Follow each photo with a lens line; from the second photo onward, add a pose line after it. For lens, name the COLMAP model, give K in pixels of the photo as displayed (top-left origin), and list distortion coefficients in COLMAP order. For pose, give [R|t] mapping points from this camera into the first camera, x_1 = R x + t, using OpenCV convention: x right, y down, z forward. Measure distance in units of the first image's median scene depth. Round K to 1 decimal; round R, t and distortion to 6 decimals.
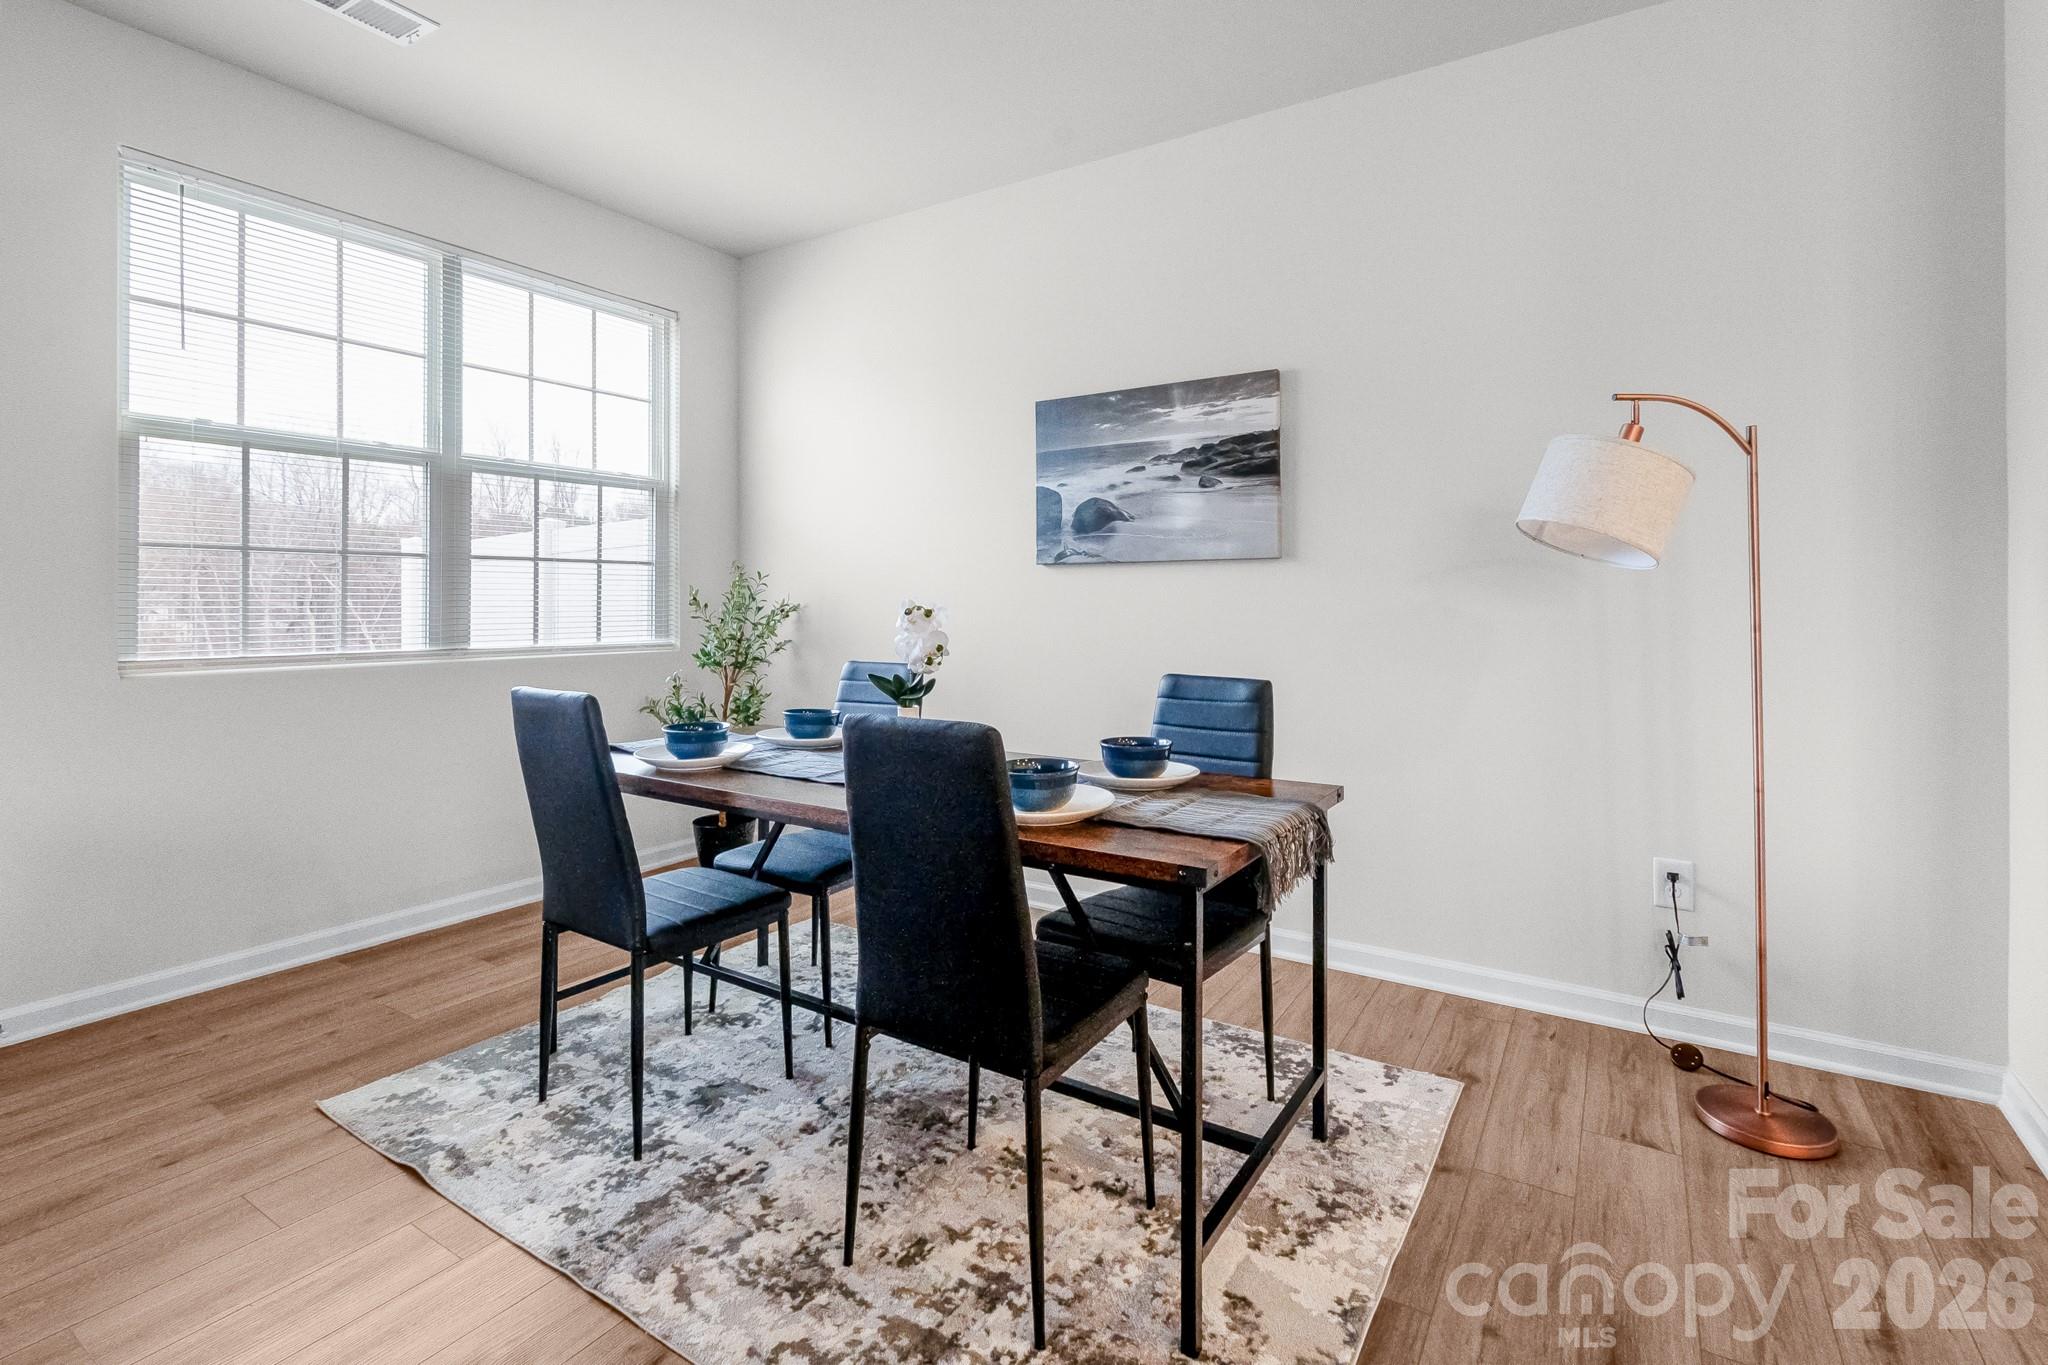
lens RADIAL K [[951.1, 0, 1025.9], [0, 951.1, 592.8], [0, 0, 1]] dist [0.003516, 0.000323]
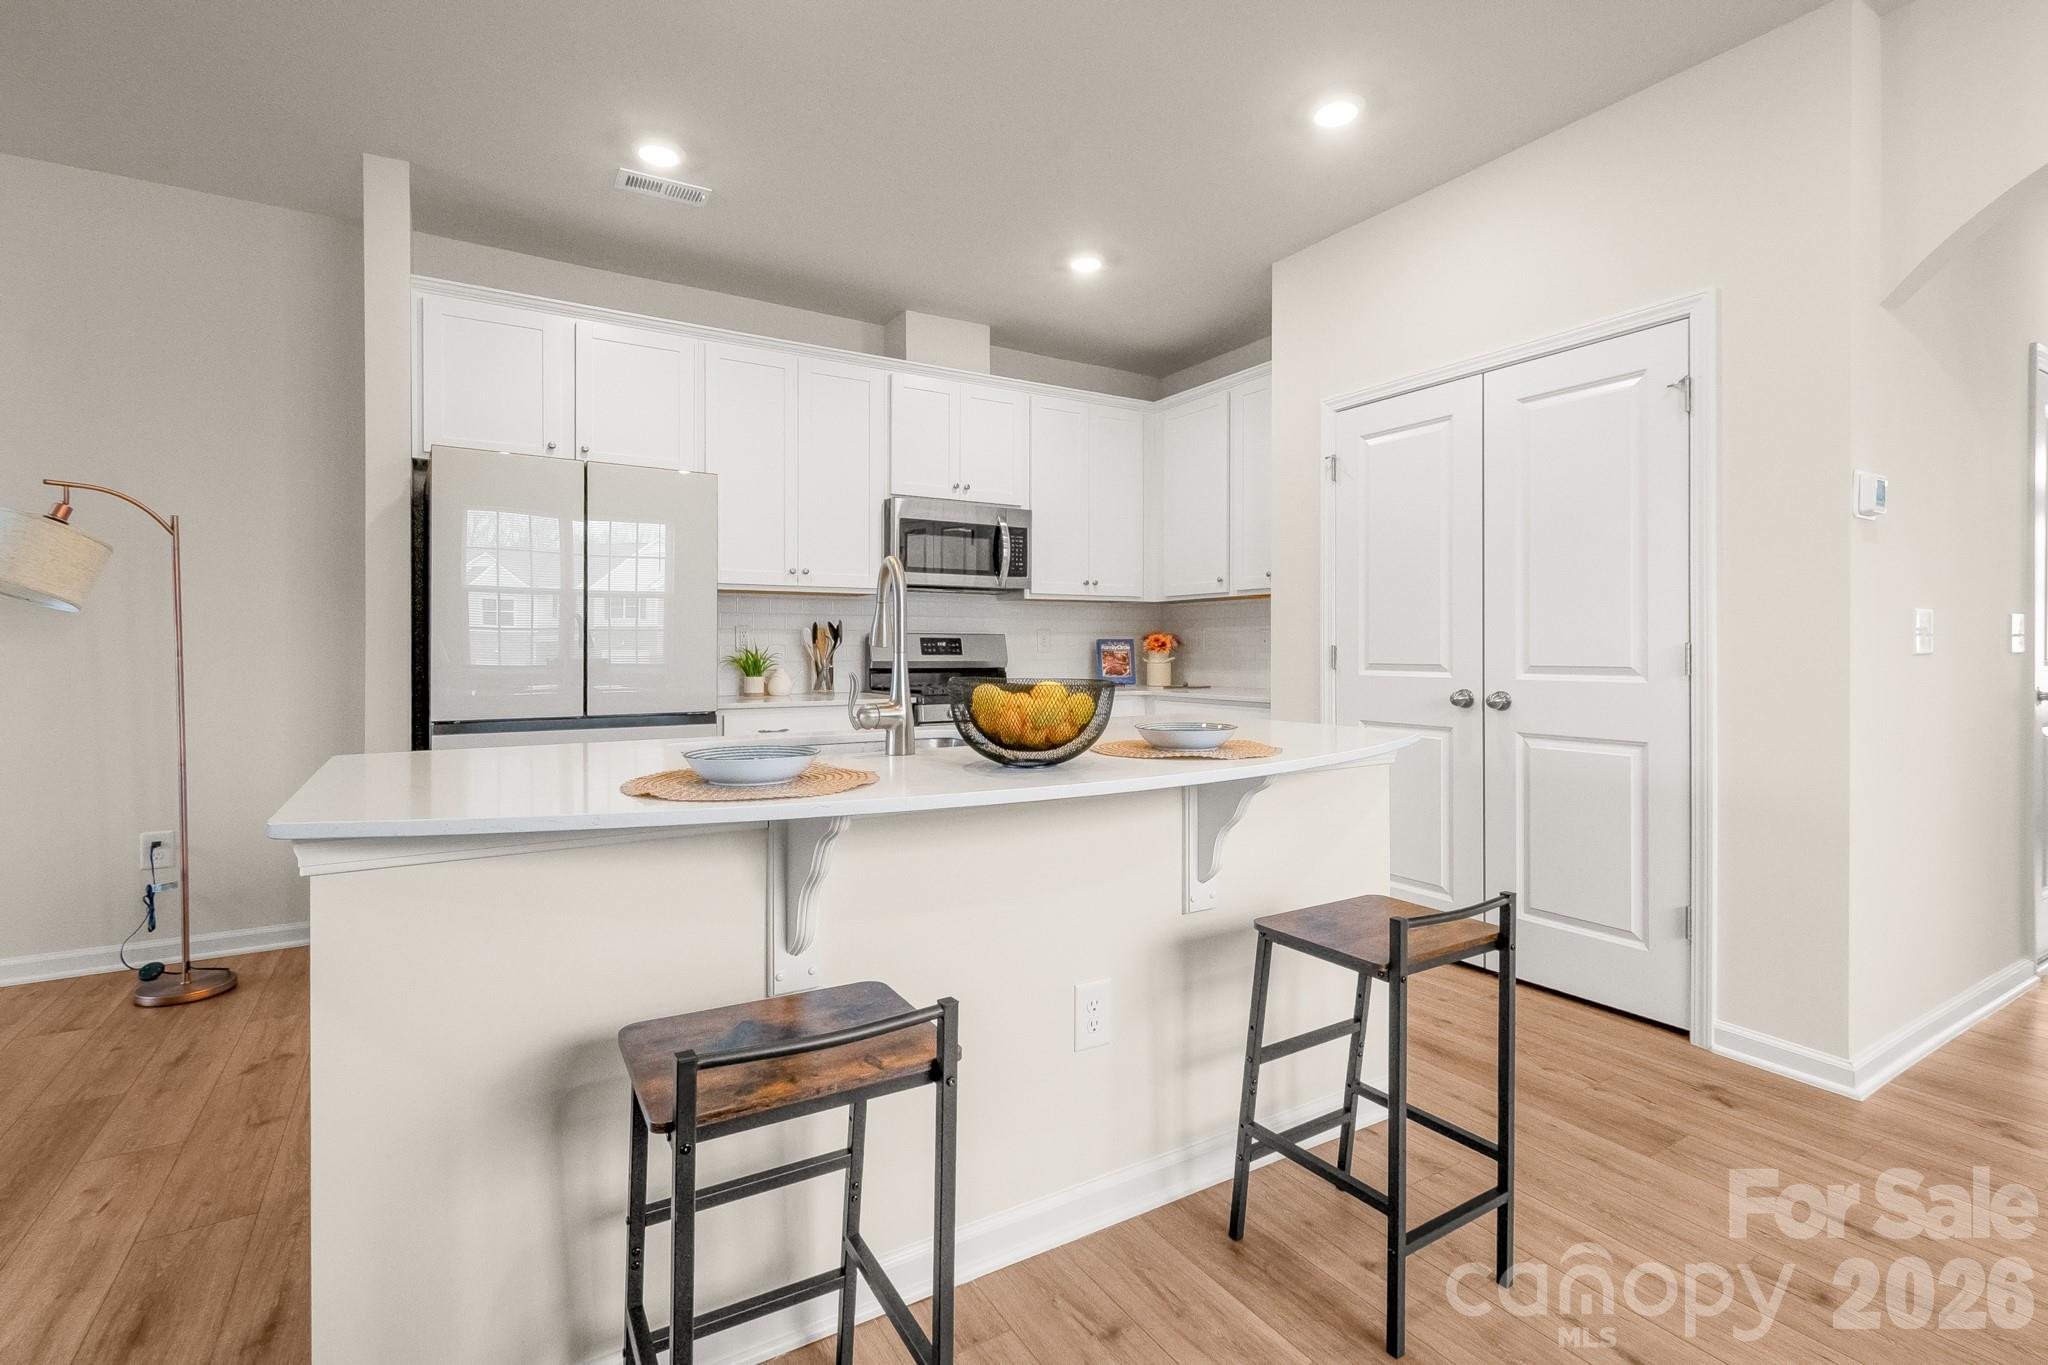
lens RADIAL K [[943.7, 0, 1032.3], [0, 943.7, 630.7], [0, 0, 1]] dist [0.001537, -0.000869]
pose [[0.429902, 0.011104, 0.902807, 0.011125], [-0.004303, 0.999938, -0.010250, 0.007357], [-0.902865, 0.000522, 0.429923, -0.515194]]
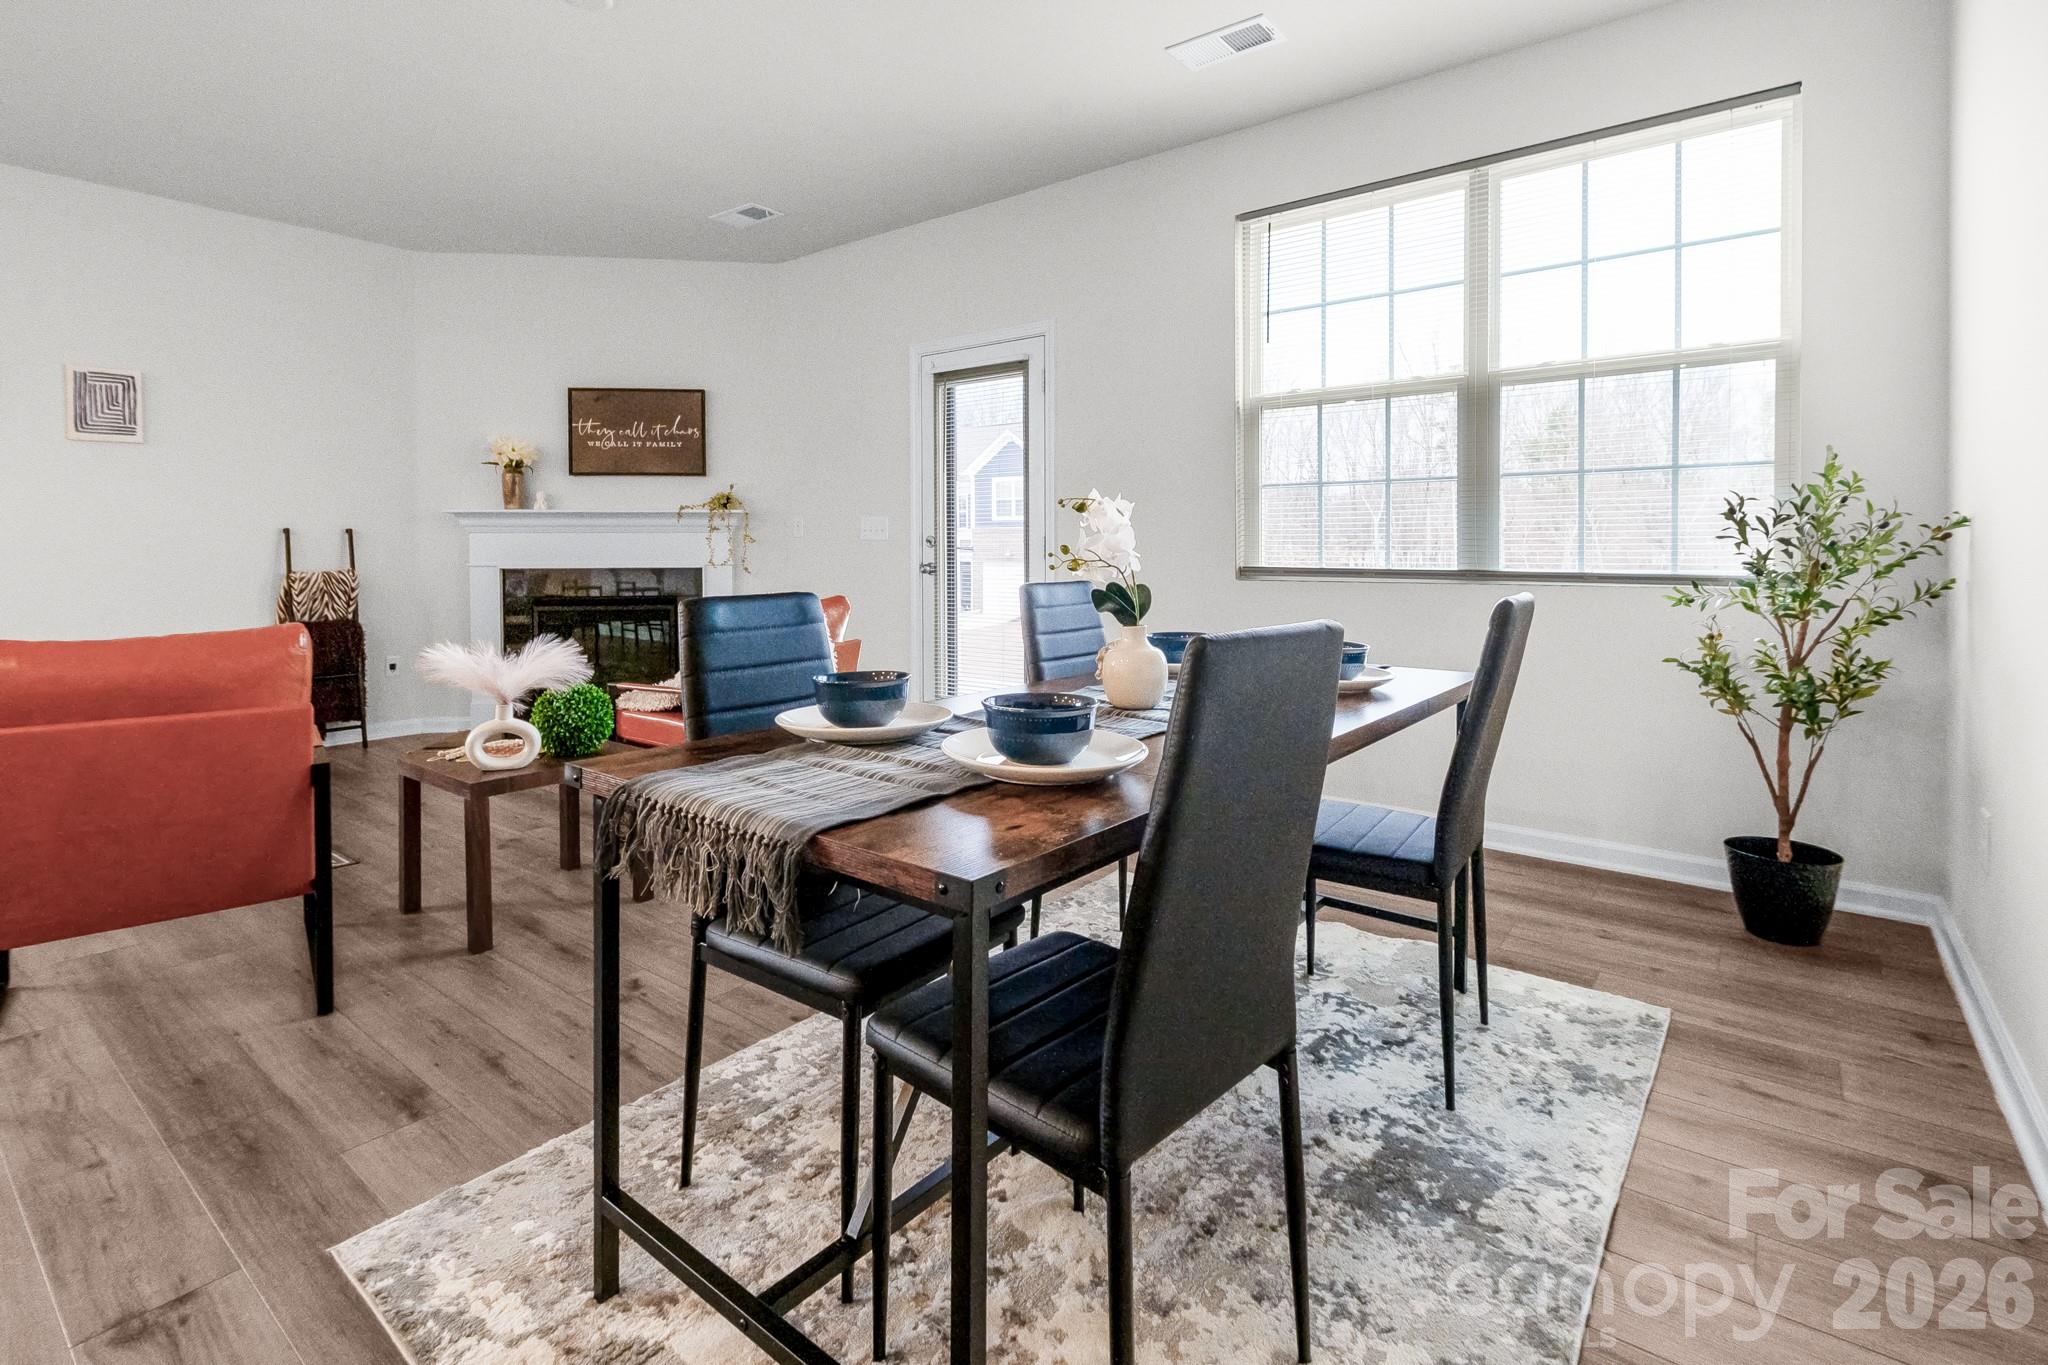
lens RADIAL K [[966.5, 0, 1029.6], [0, 966.5, 557.9], [0, 0, 1]] dist [0.020565, -0.000518]
pose [[-0.100668, 0.009088, -0.994879, 0.481027], [0.010783, 0.999910, 0.008043, 0.034947], [0.994862, -0.009919, -0.100757, 0.679818]]
